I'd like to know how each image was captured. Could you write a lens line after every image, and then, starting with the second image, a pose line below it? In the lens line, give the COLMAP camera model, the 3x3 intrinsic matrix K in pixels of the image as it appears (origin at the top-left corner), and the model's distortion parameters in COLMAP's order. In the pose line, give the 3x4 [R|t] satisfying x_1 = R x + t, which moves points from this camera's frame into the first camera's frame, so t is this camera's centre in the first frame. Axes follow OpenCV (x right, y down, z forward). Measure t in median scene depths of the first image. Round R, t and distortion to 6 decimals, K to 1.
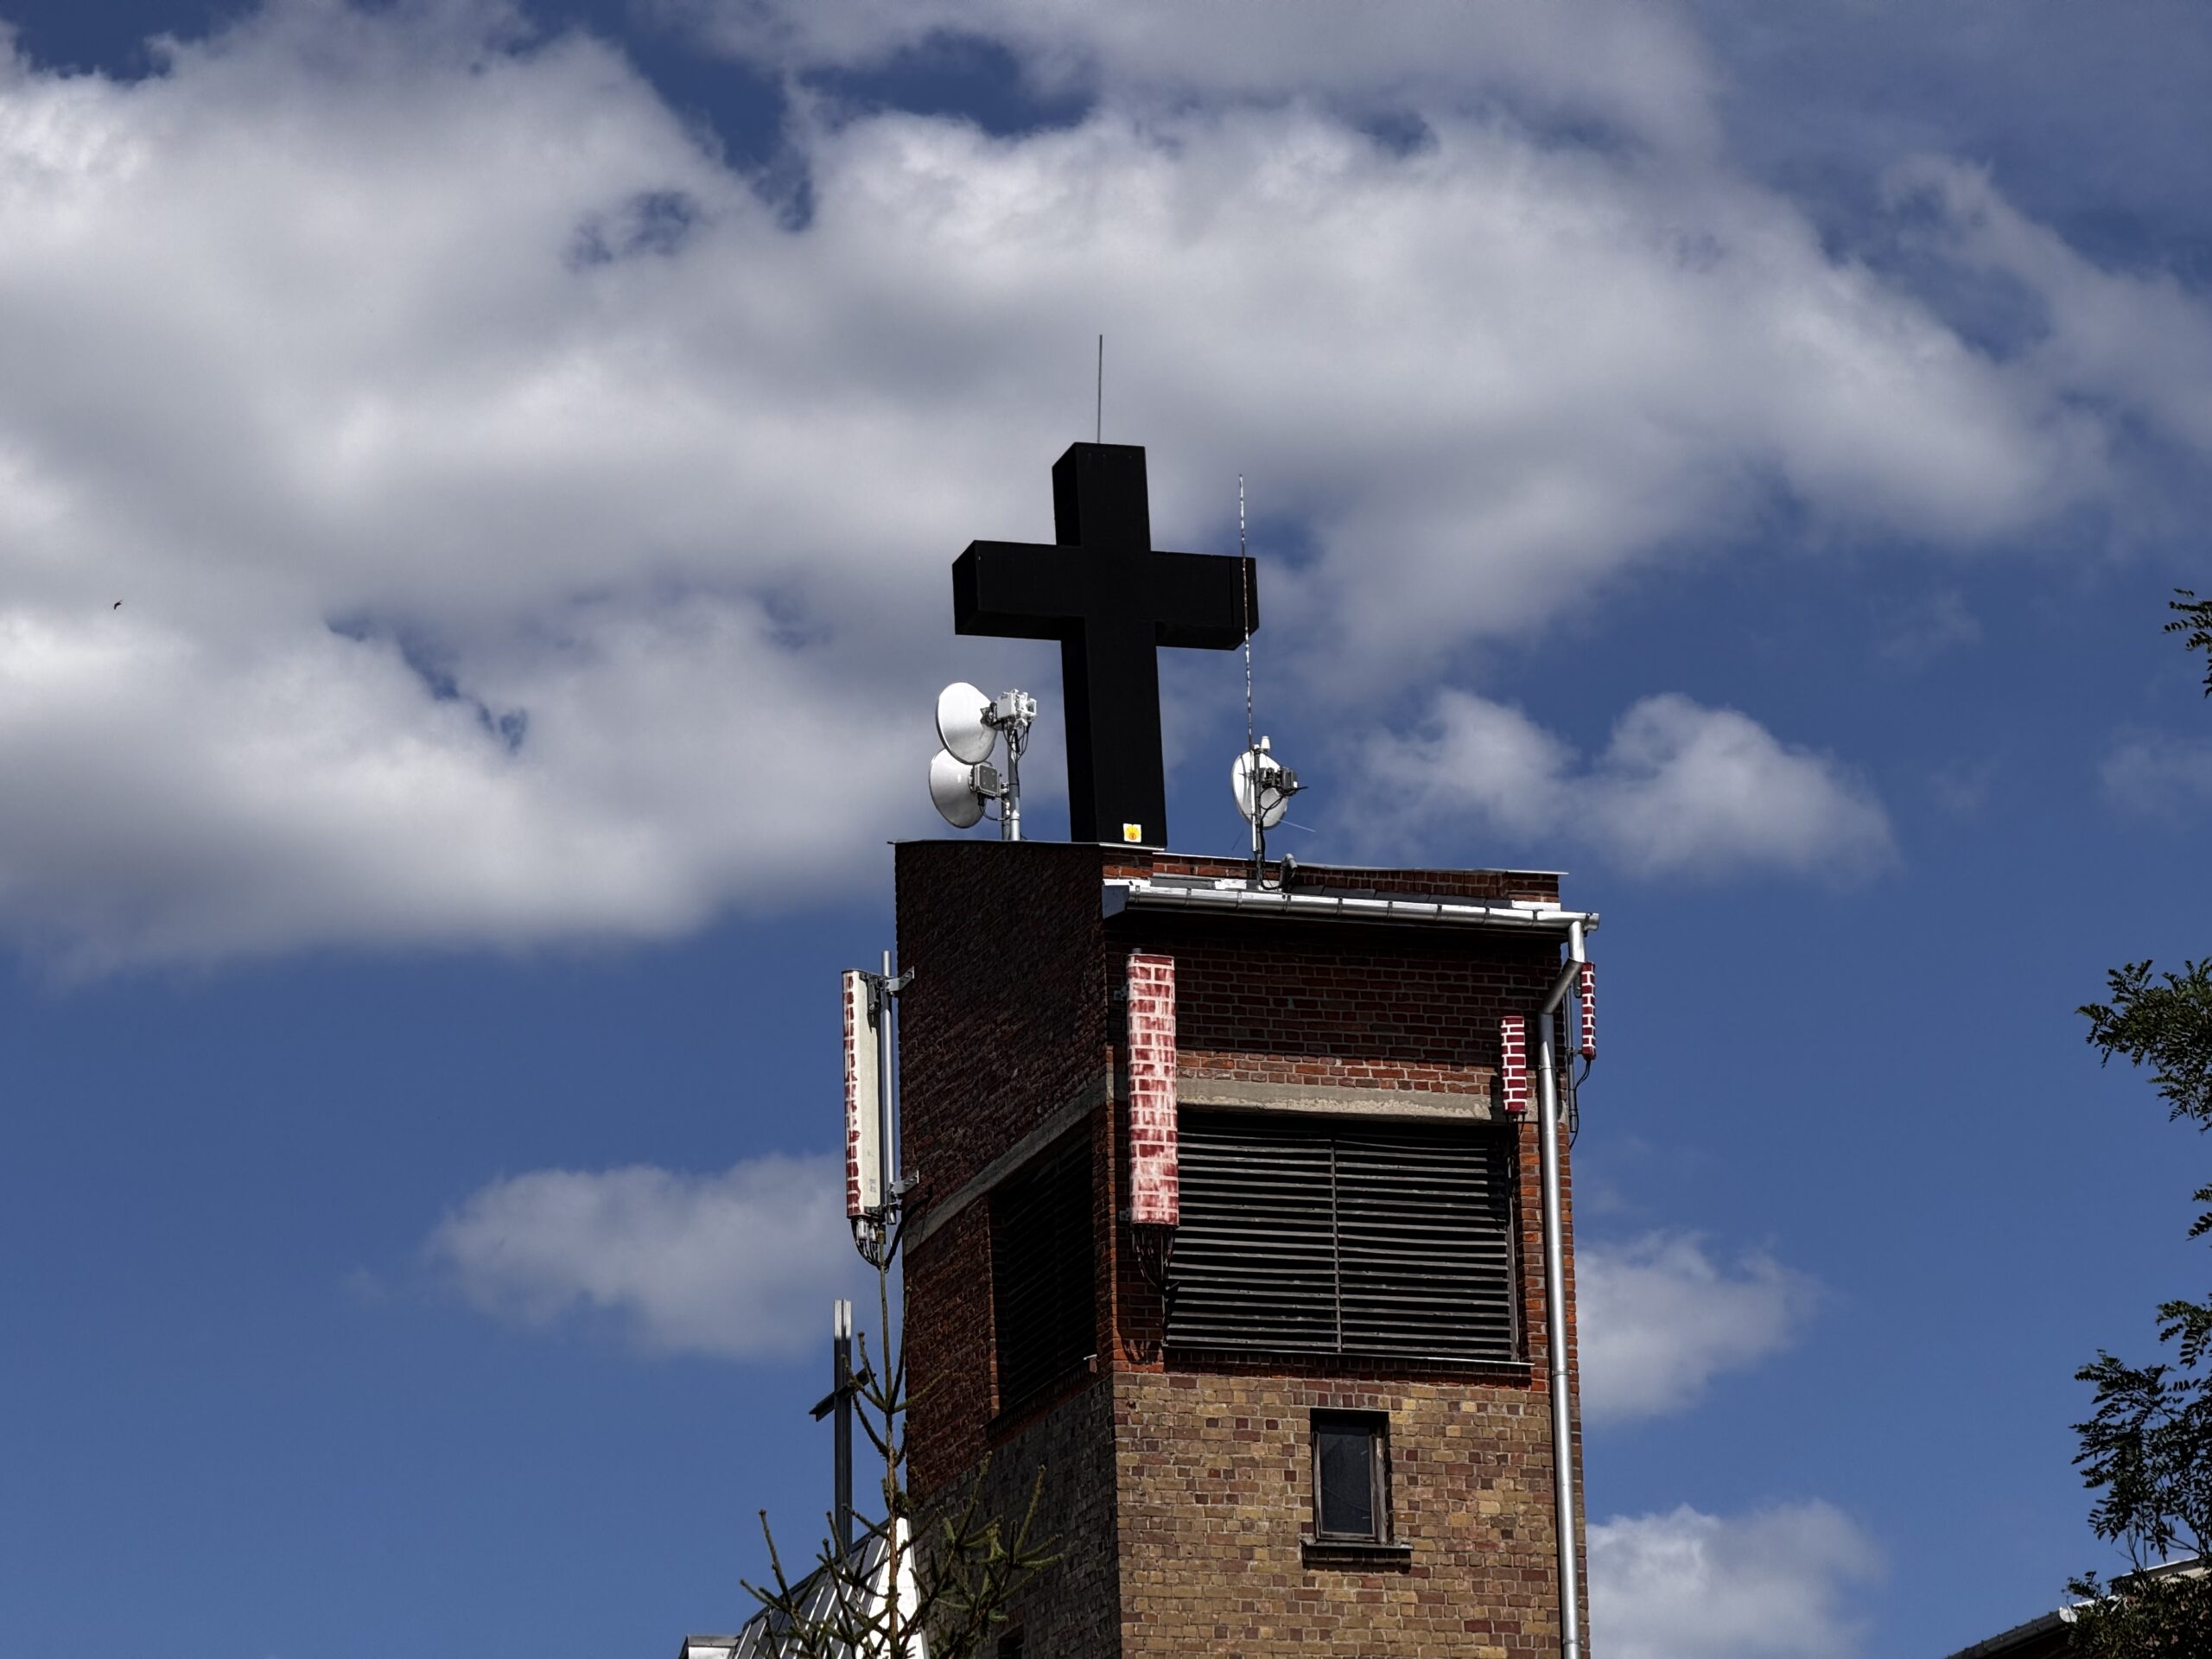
lens RADIAL K [[7727.2, 0, 1106.0], [0, 7727.2, 829.5], [0, 0, 1]] dist [0.059369, 1.619645]
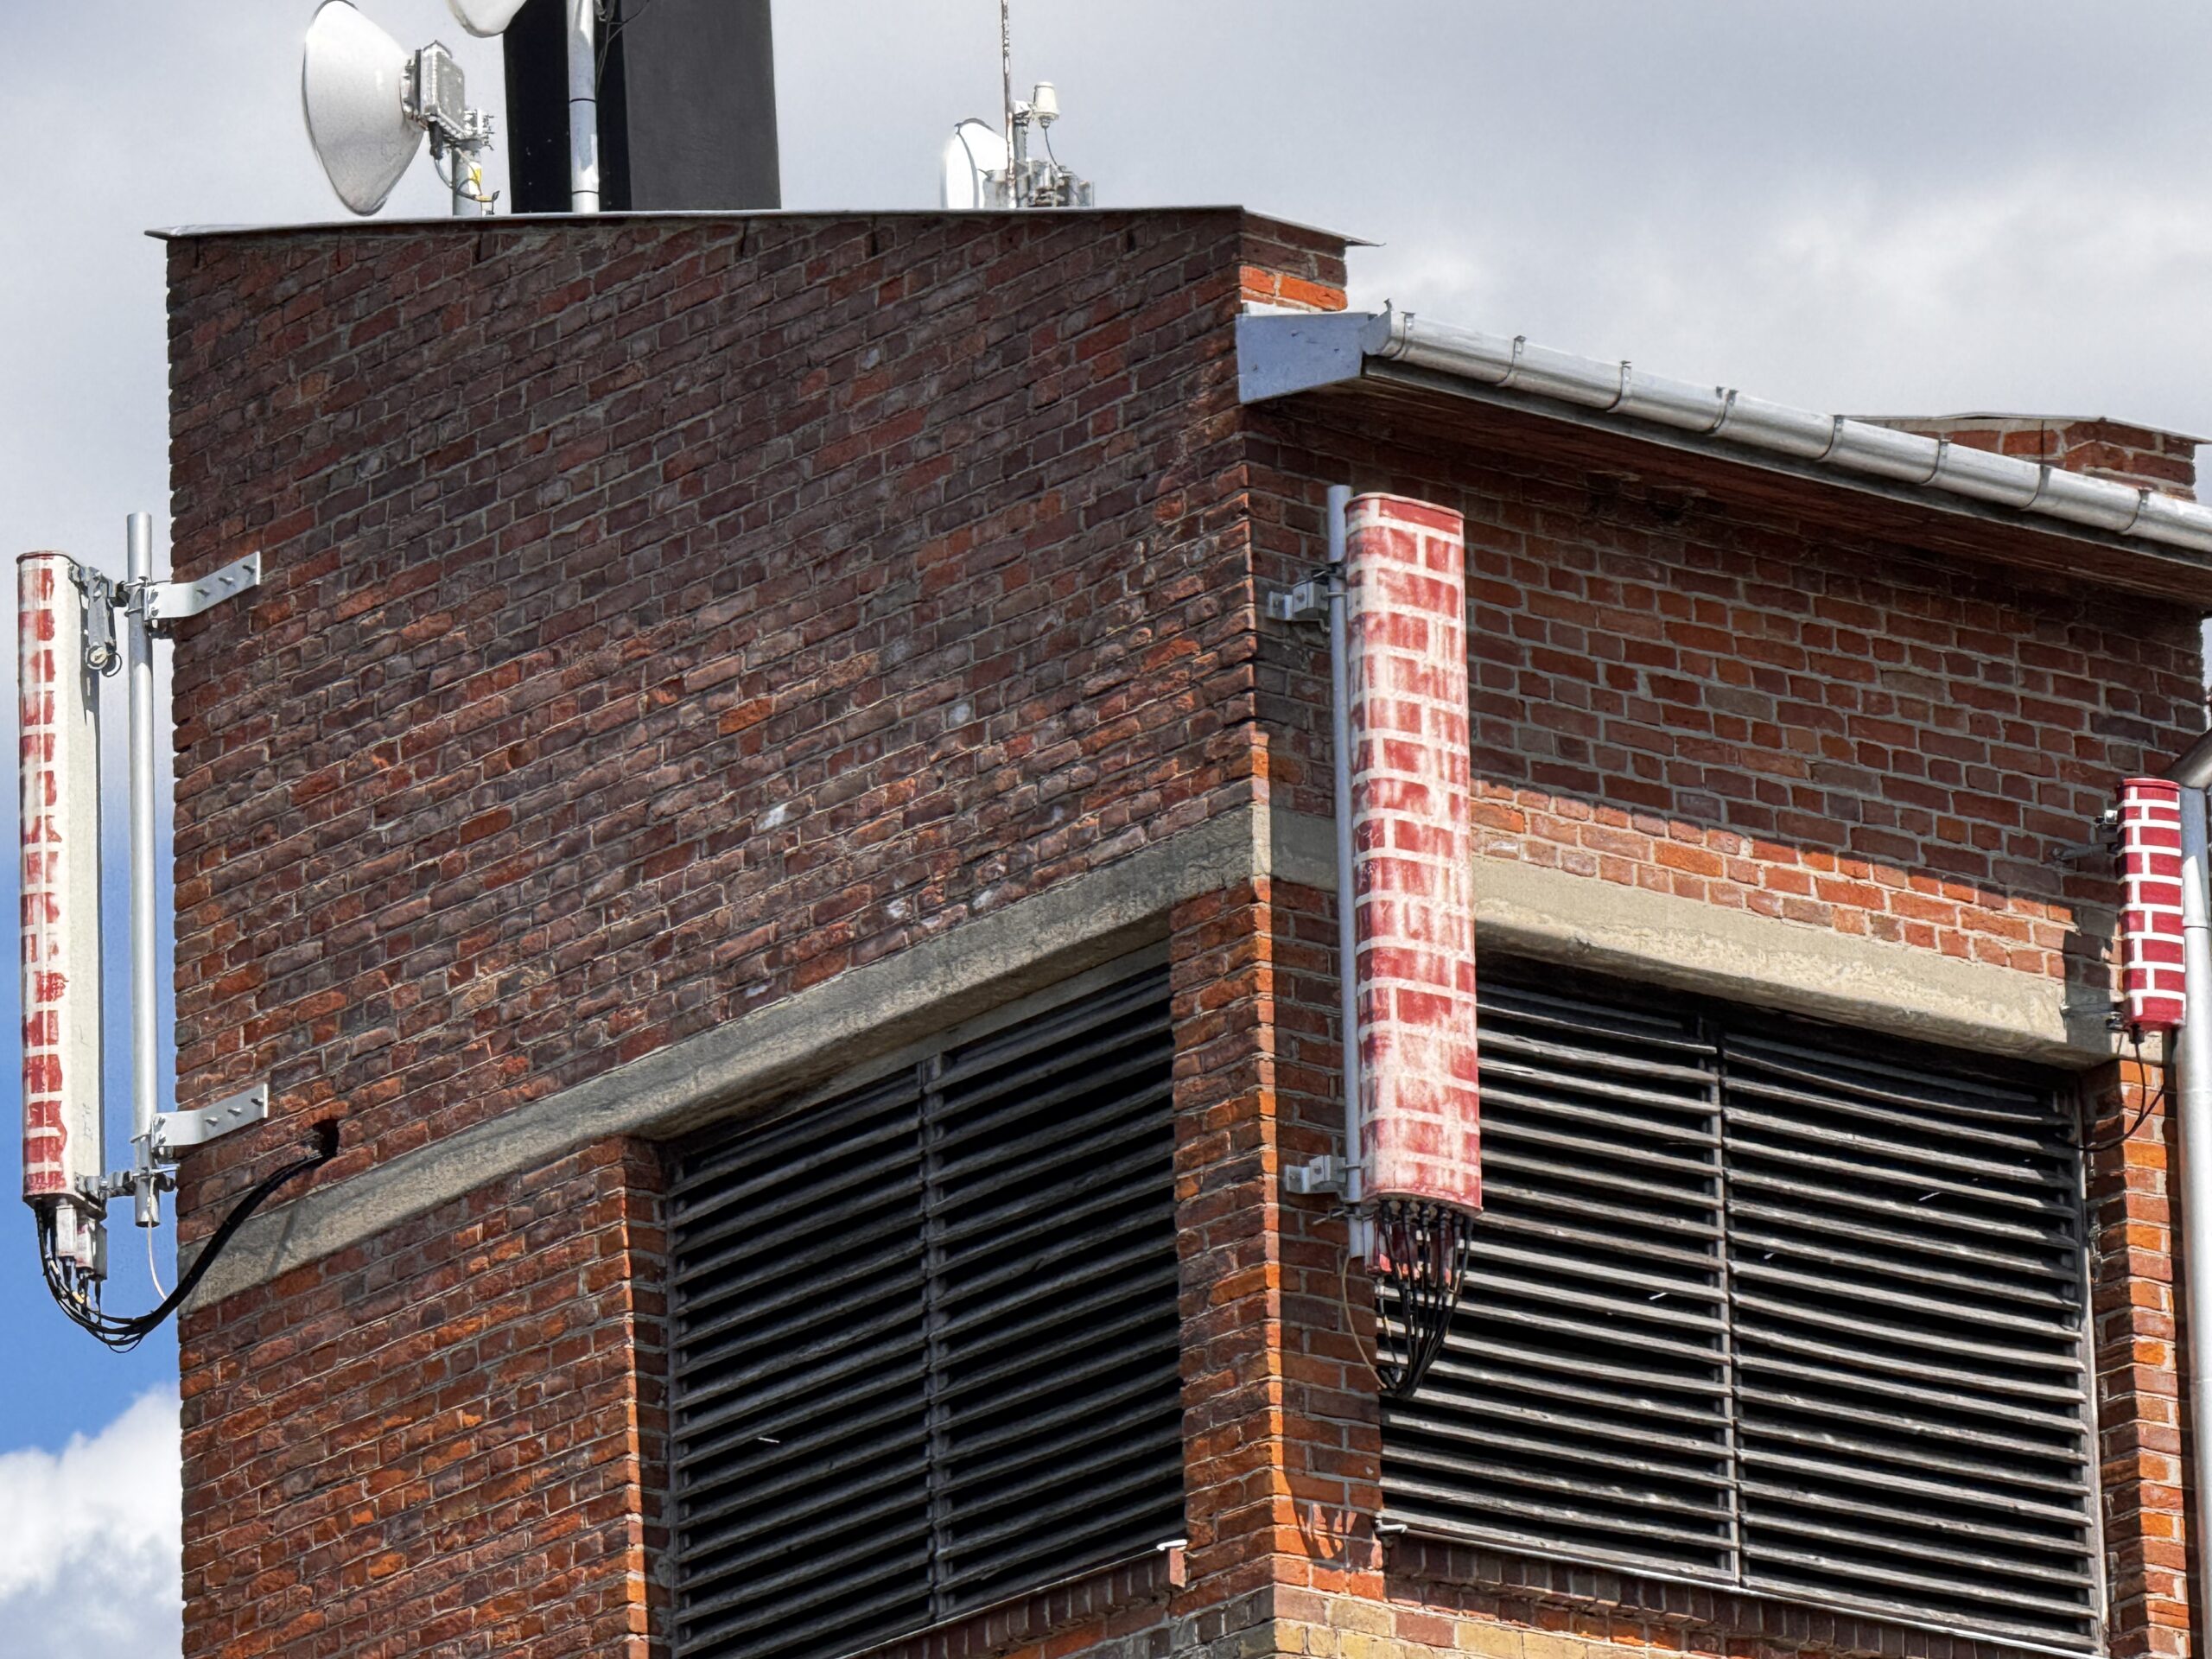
lens RADIAL K [[16480.2, 0, 1106.0], [0, 16480.2, 829.5], [0, 0, 1]] dist [0.100387, -0.518957]
pose [[0.925215, 0.104851, 0.364668, -0.297792], [-0.088201, 0.994167, -0.062067, 0.082766], [-0.369049, 0.025261, 0.929067, 0.252542]]
